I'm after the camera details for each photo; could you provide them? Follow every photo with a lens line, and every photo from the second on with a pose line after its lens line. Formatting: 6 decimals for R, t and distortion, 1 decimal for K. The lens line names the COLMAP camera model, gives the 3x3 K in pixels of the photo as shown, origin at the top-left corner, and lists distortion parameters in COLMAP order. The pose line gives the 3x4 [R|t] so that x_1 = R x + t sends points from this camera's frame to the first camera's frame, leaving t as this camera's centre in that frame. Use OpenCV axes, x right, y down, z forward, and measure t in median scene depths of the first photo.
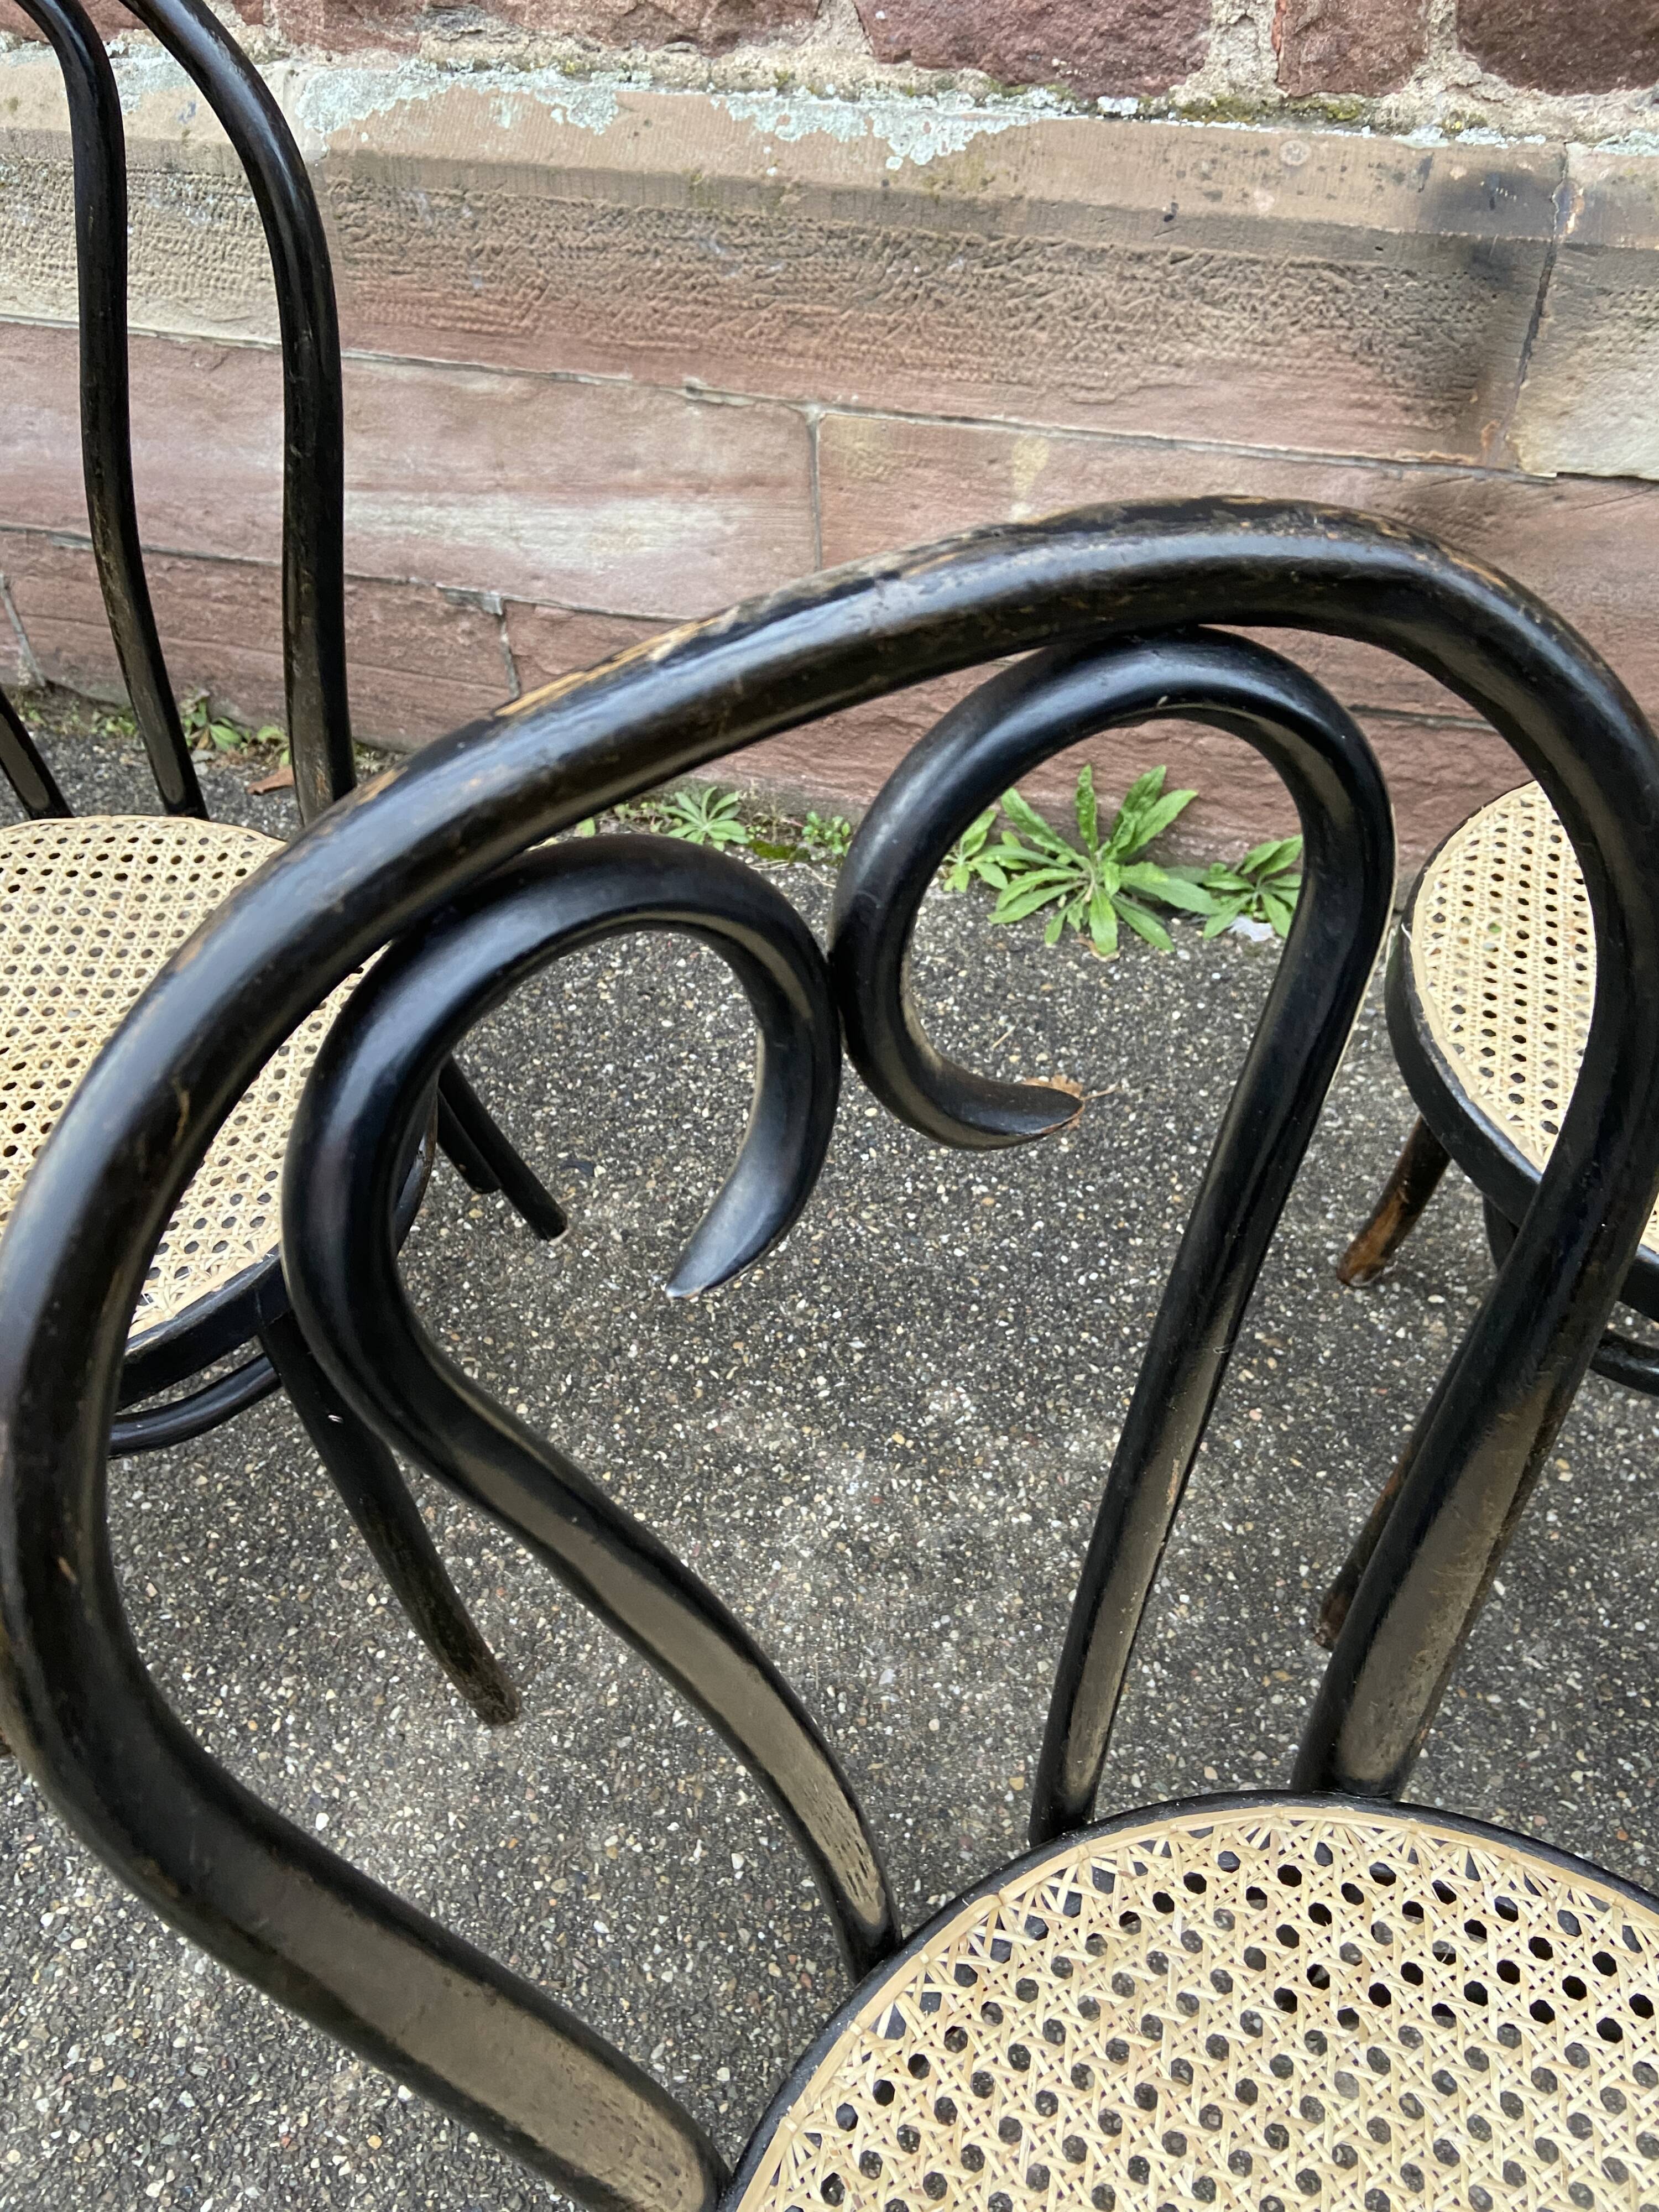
lens RADIAL K [[1676.2, 0, 815.3], [0, 1676.2, 1121.1], [0, 0, 1]] dist [0.133038, -0.179601]
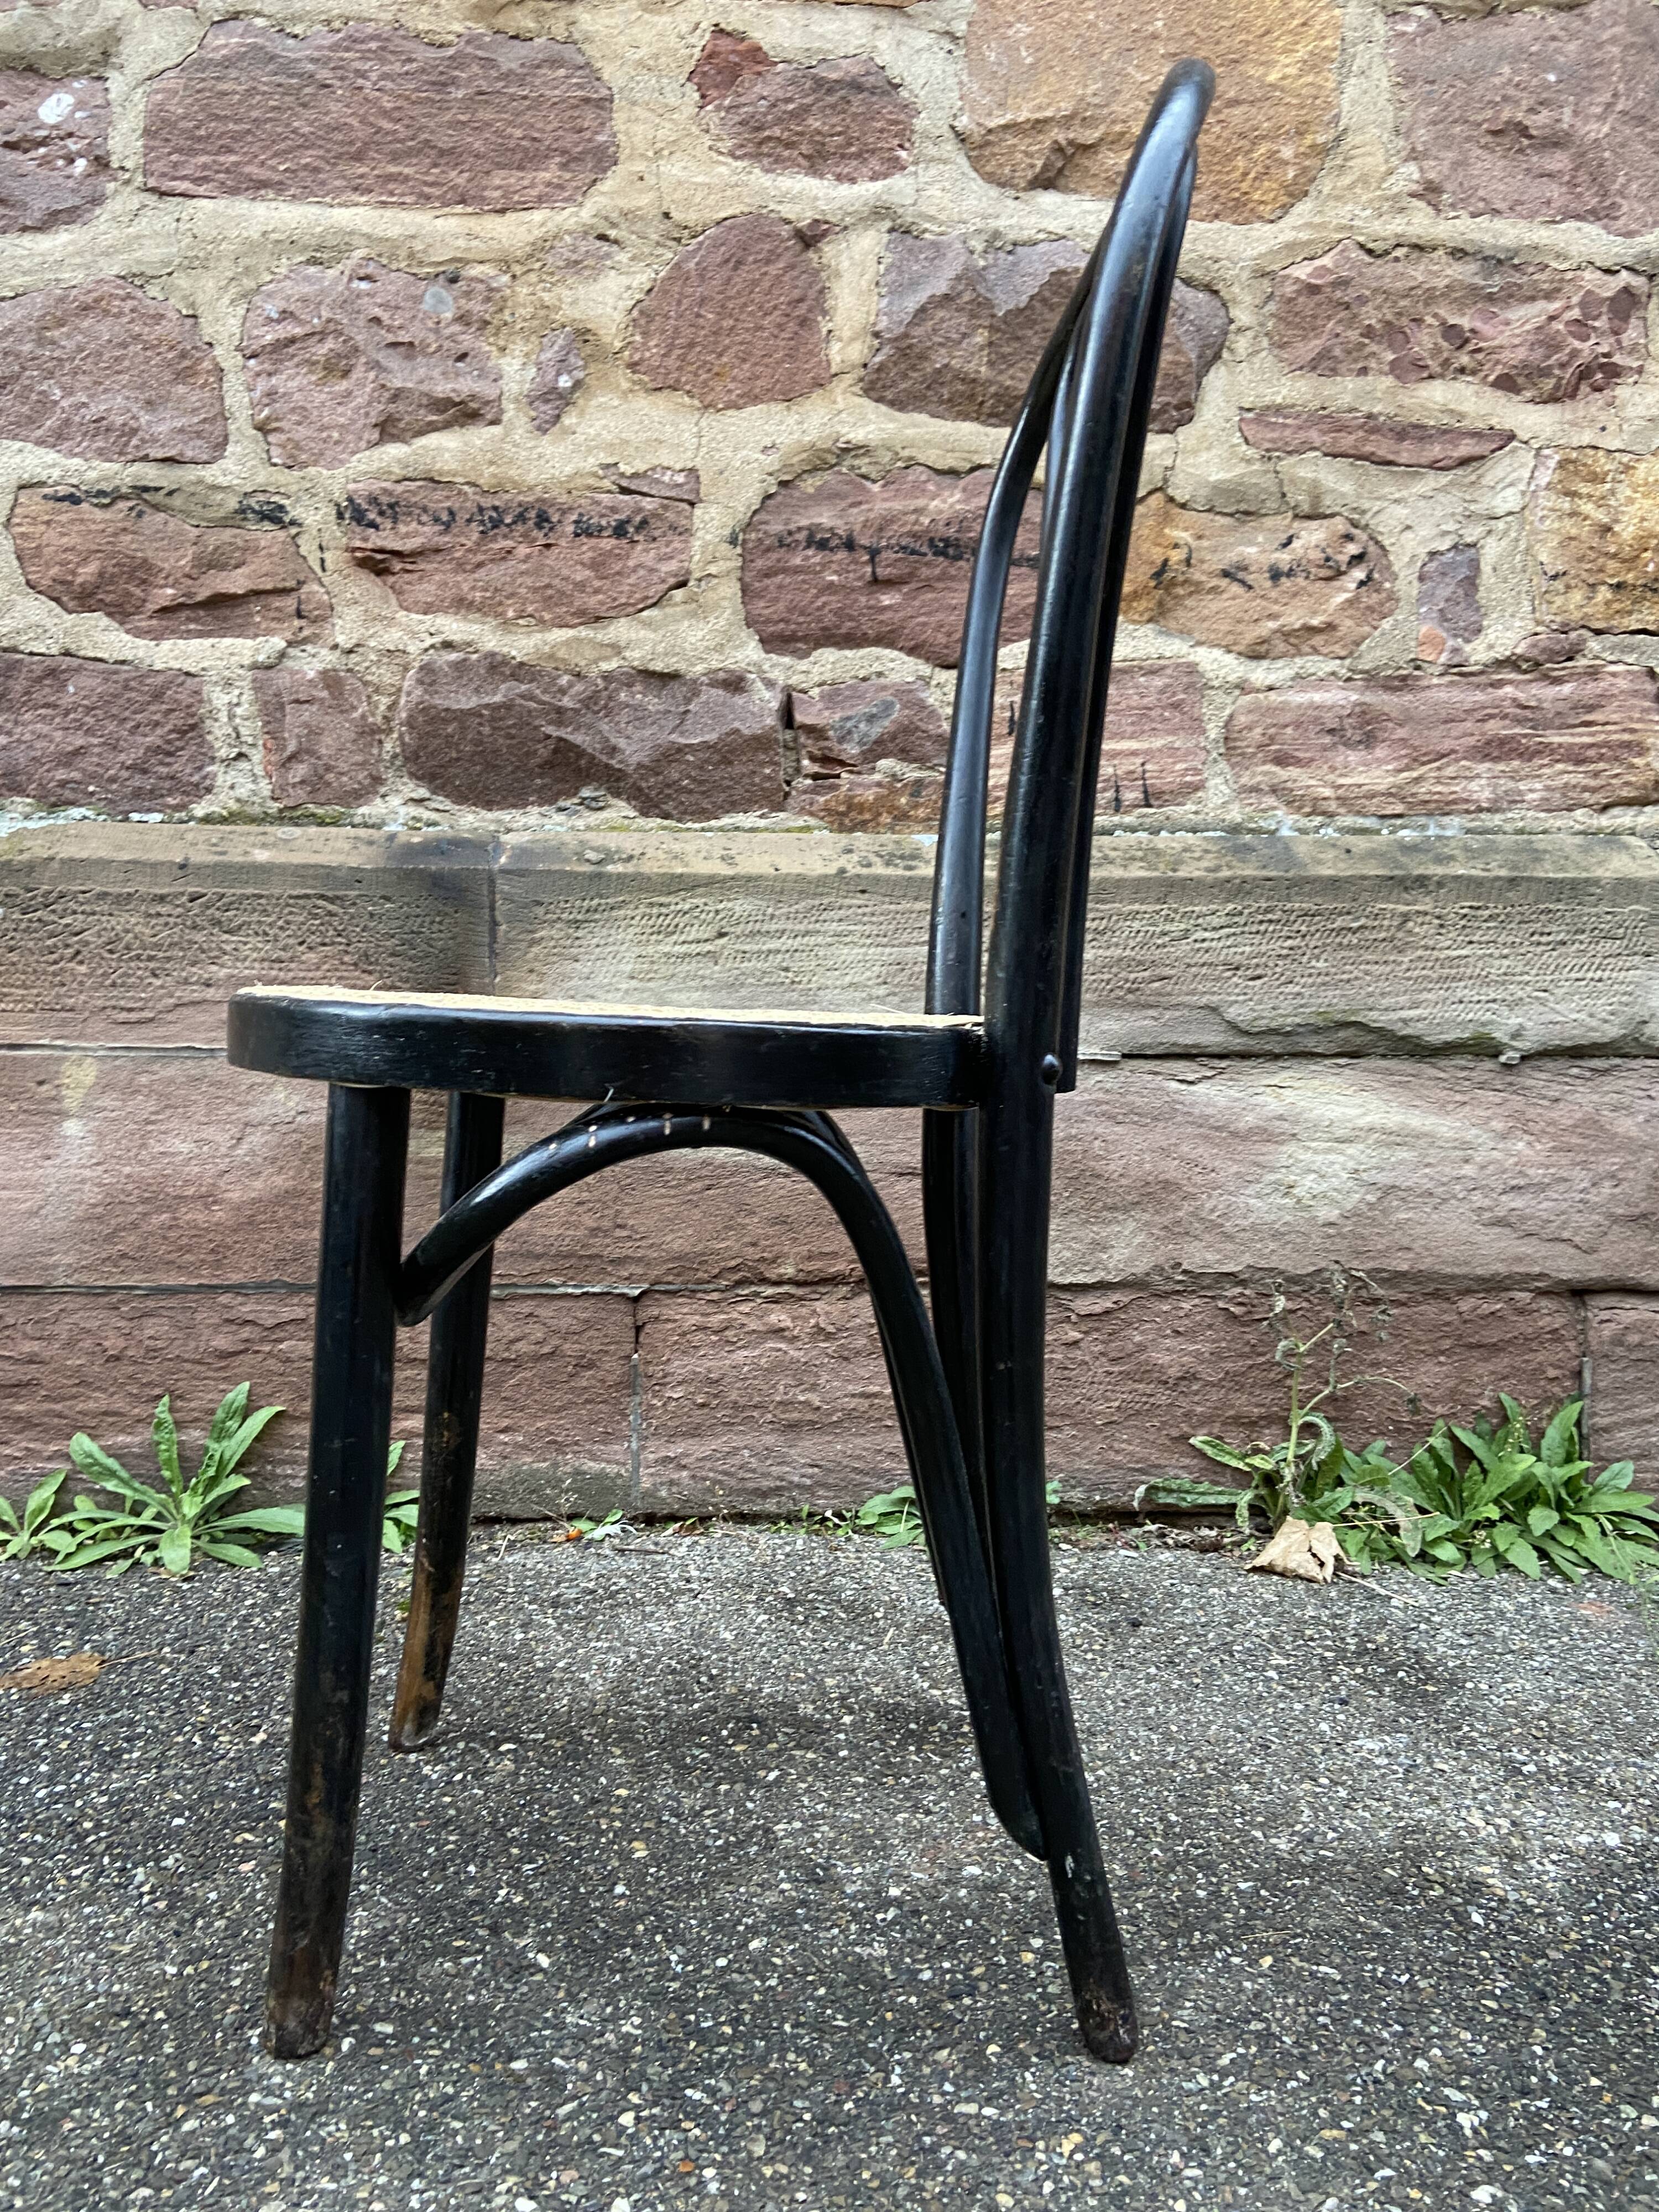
lens RADIAL K [[1661.2, 0, 817.2], [0, 1661.2, 1118.1], [0, 0, 1]] dist [0.133427, -0.174235]
pose [[0.944862, 0.024861, 0.326524, 0.237363], [0.210595, 0.717441, -0.664024, 0.468788], [-0.250770, 0.696176, 0.672647, 0.207831]]
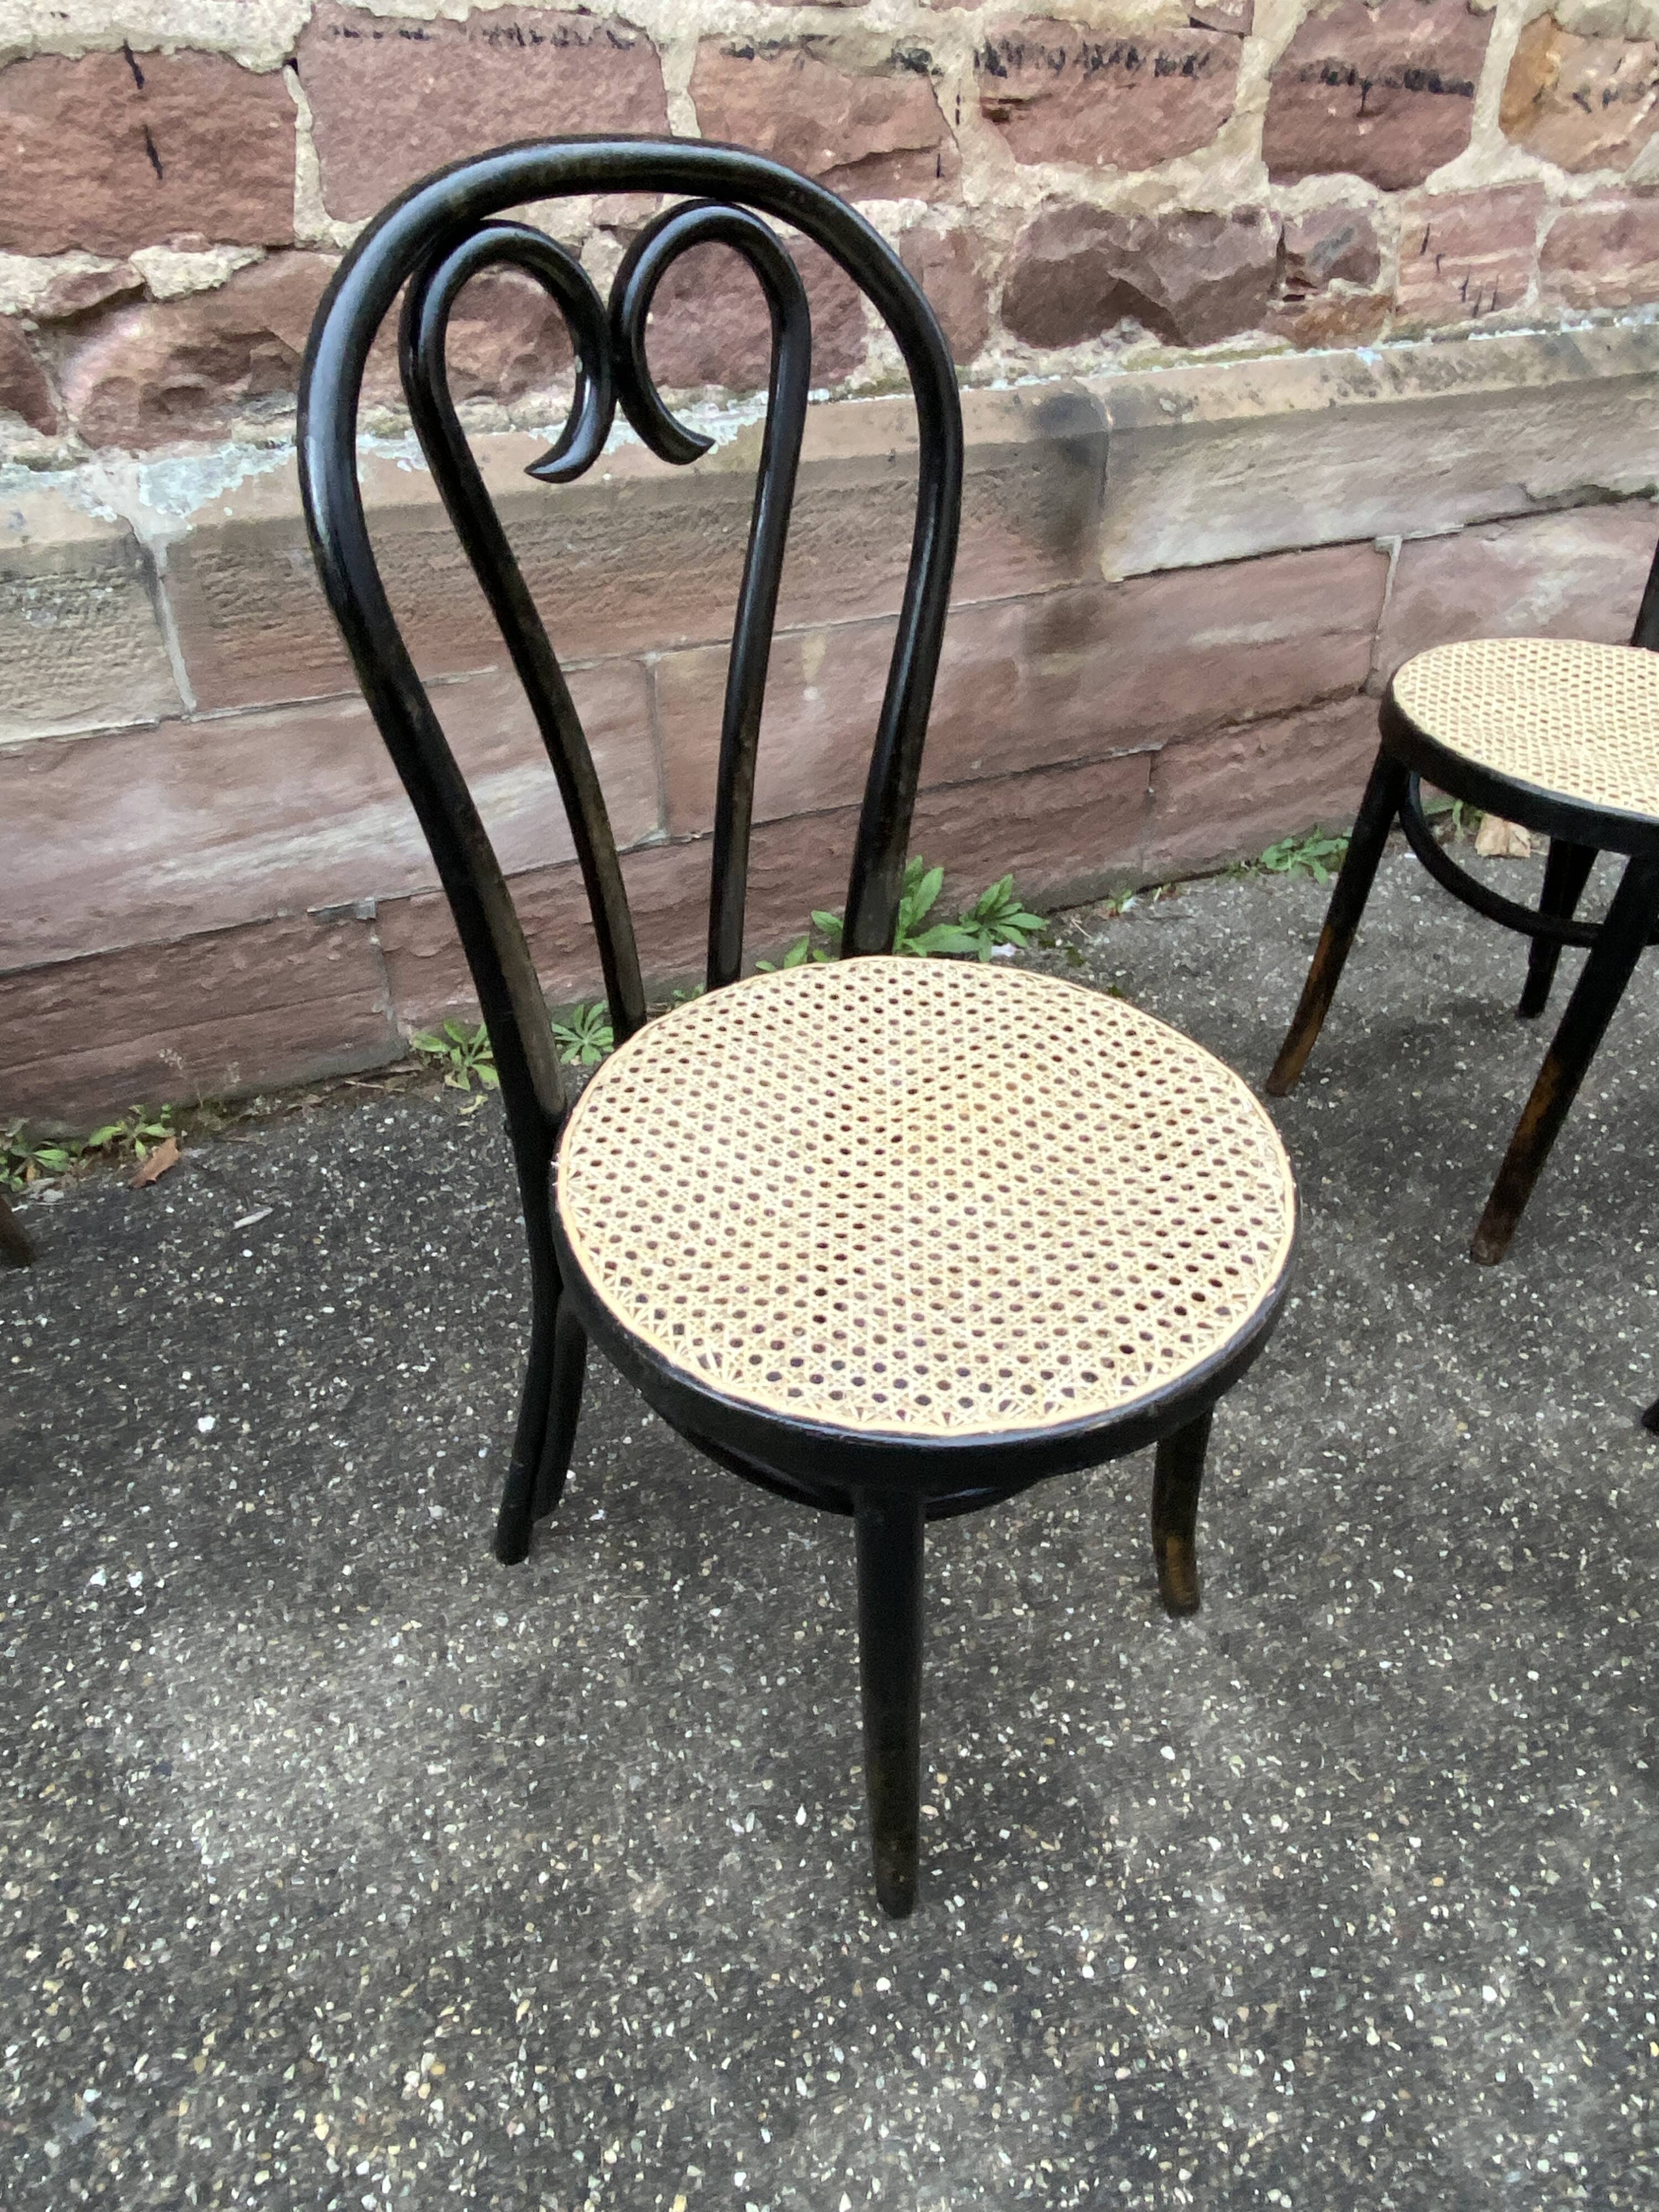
lens RADIAL K [[1507.7, 0, 816.8], [0, 1507.7, 1133.0], [0, 0, 1]] dist [0.057830, -0.070584]
pose [[0.736475, -0.375276, 0.562825, -0.735982], [0.466418, 0.884323, -0.020680, -0.034905], [-0.489958, 0.277742, 0.826317, 0.142273]]
